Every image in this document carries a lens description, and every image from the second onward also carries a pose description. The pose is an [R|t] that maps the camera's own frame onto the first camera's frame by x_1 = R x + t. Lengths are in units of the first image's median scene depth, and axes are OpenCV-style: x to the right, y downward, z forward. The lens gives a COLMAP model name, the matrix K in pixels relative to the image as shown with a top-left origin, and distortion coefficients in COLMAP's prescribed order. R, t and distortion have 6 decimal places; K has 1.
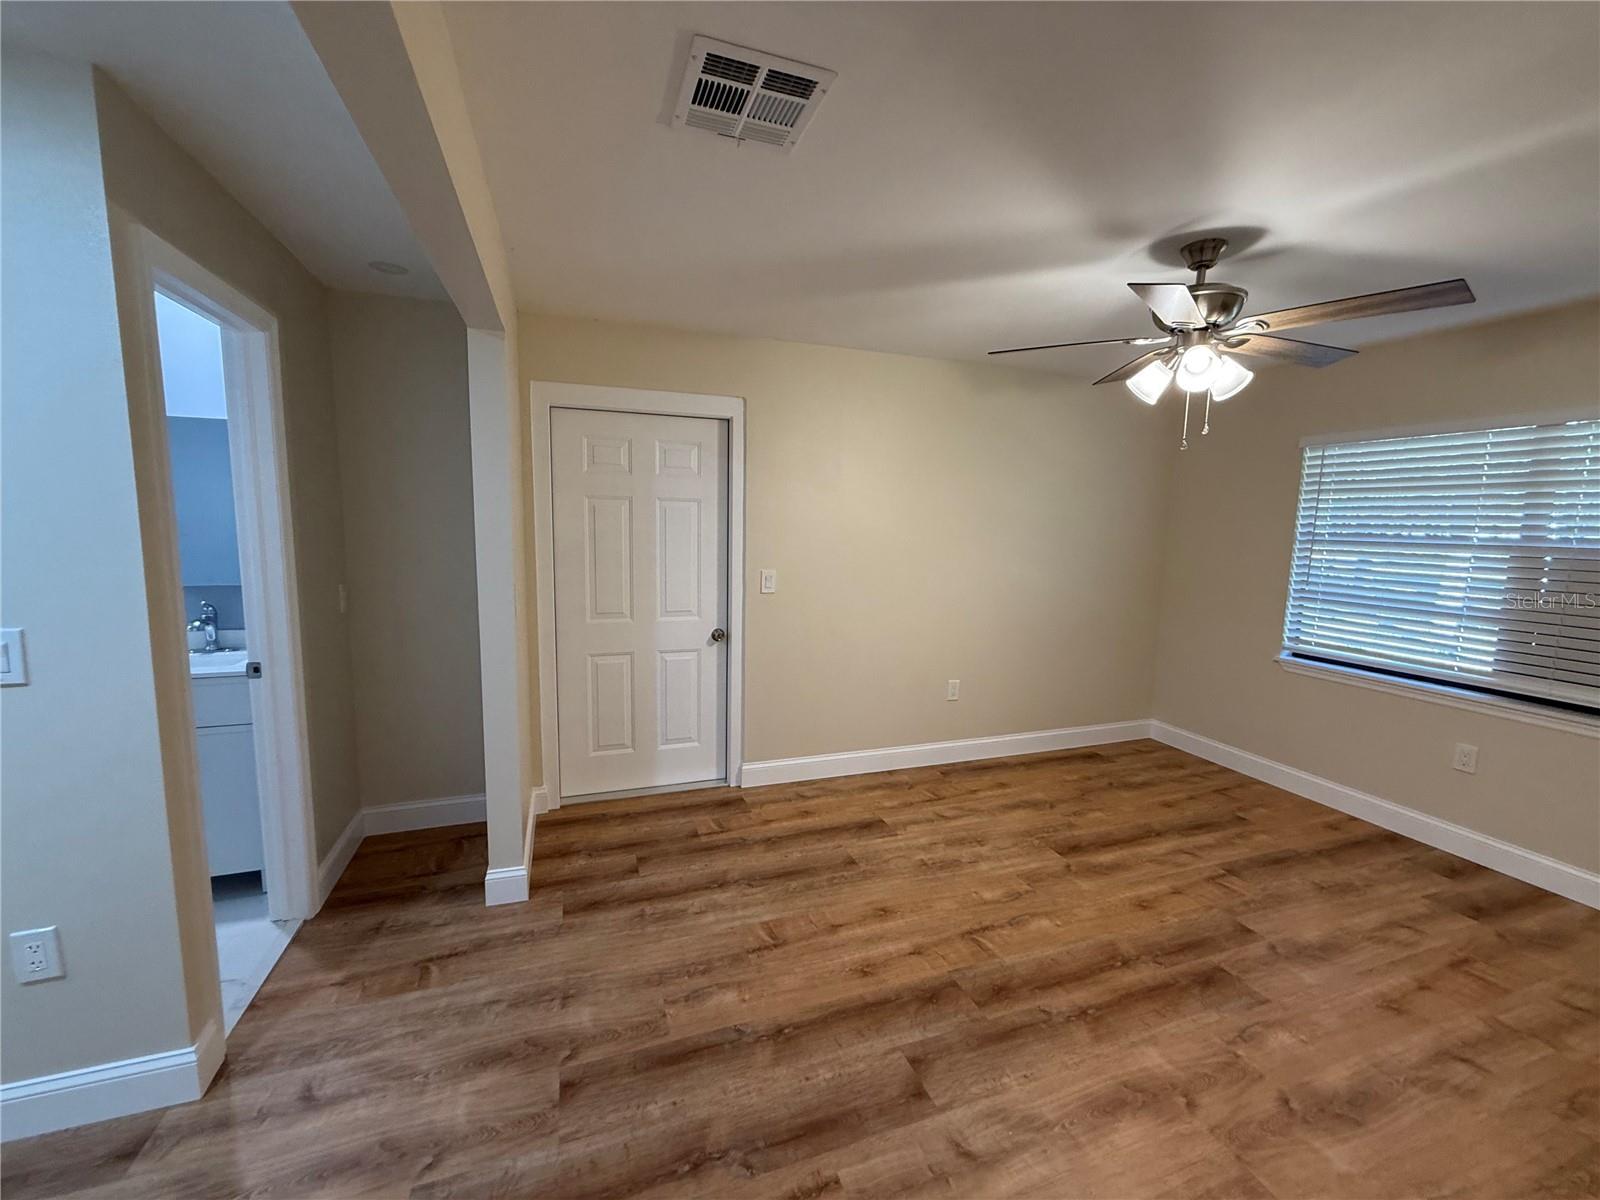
lens RADIAL K [[642.1, 0, 787.2], [0, 642.1, 597.6], [0, 0, 1]] dist [-0.001258, 0.000969]
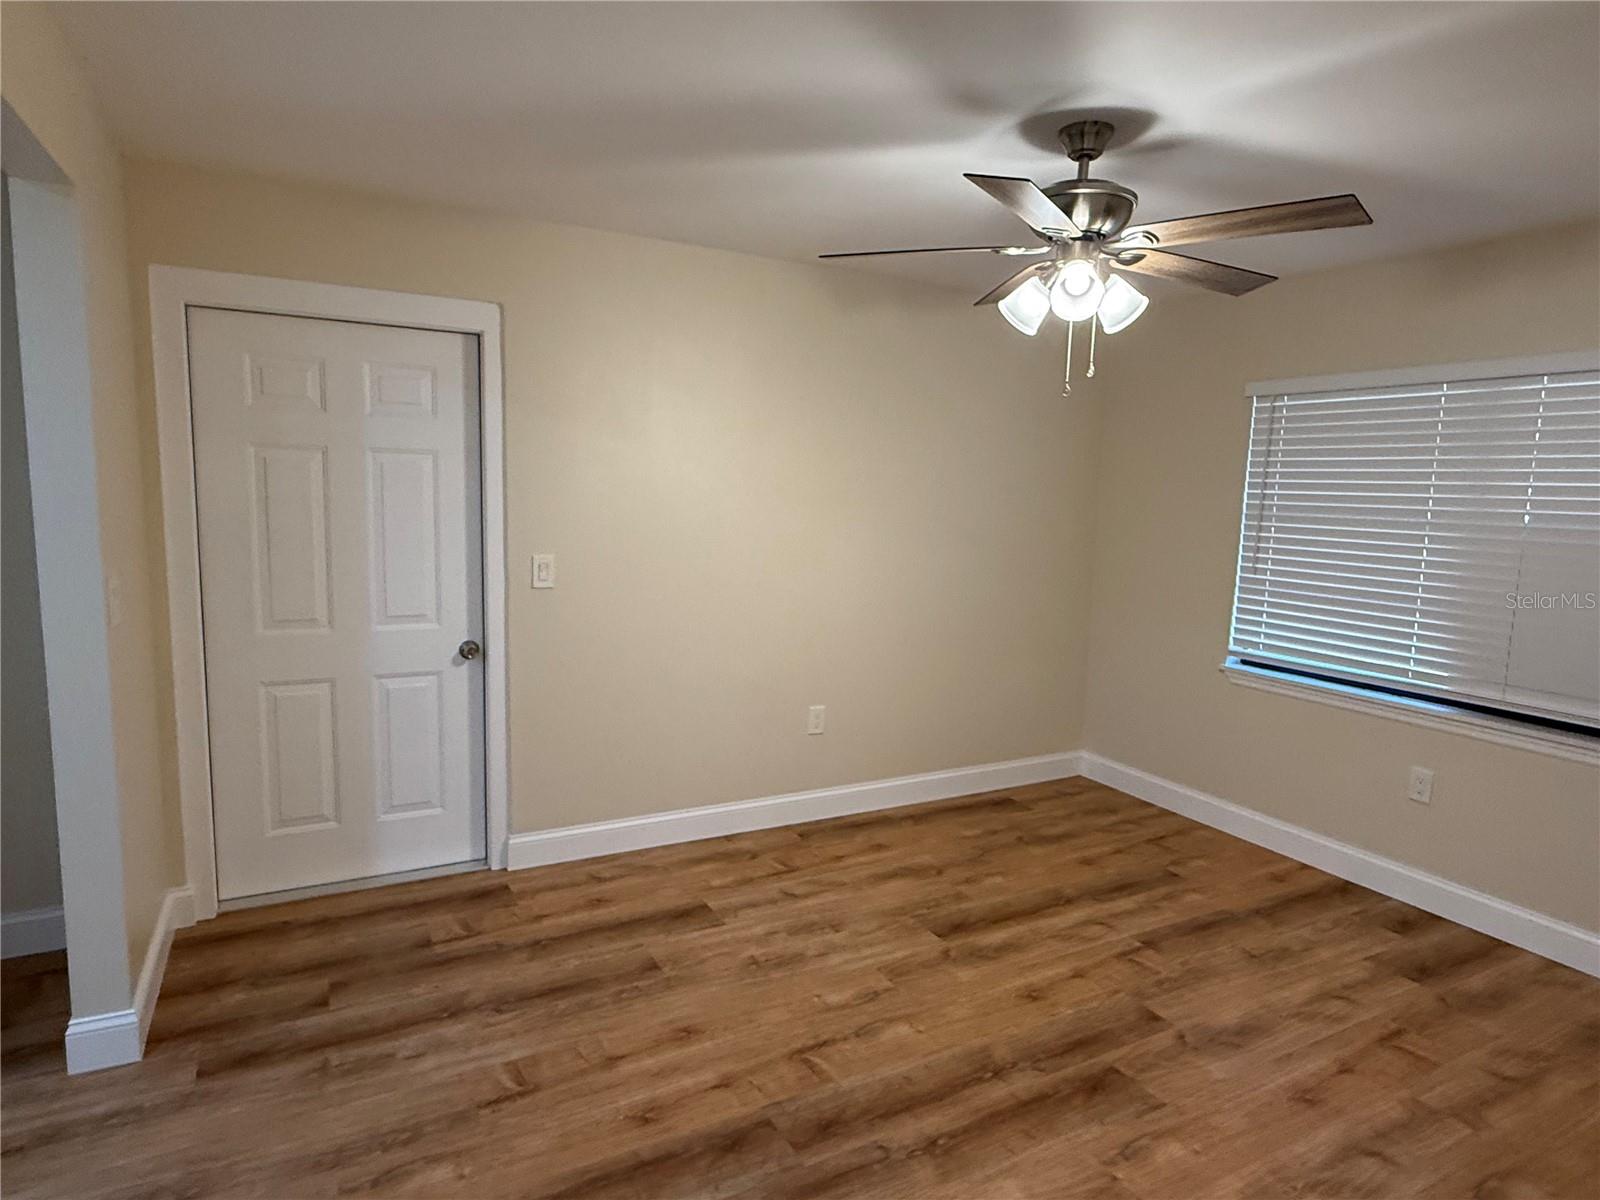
lens RADIAL K [[916.4, 0, 786.0], [0, 916.4, 600.1], [0, 0, 1]] dist [0.000493, 0.000724]
pose [[0.987717, -0.009864, 0.155941, 0.104549], [0.008640, 0.999926, 0.008525, -0.000243], [-0.156013, -0.007073, 0.987730, -0.022451]]
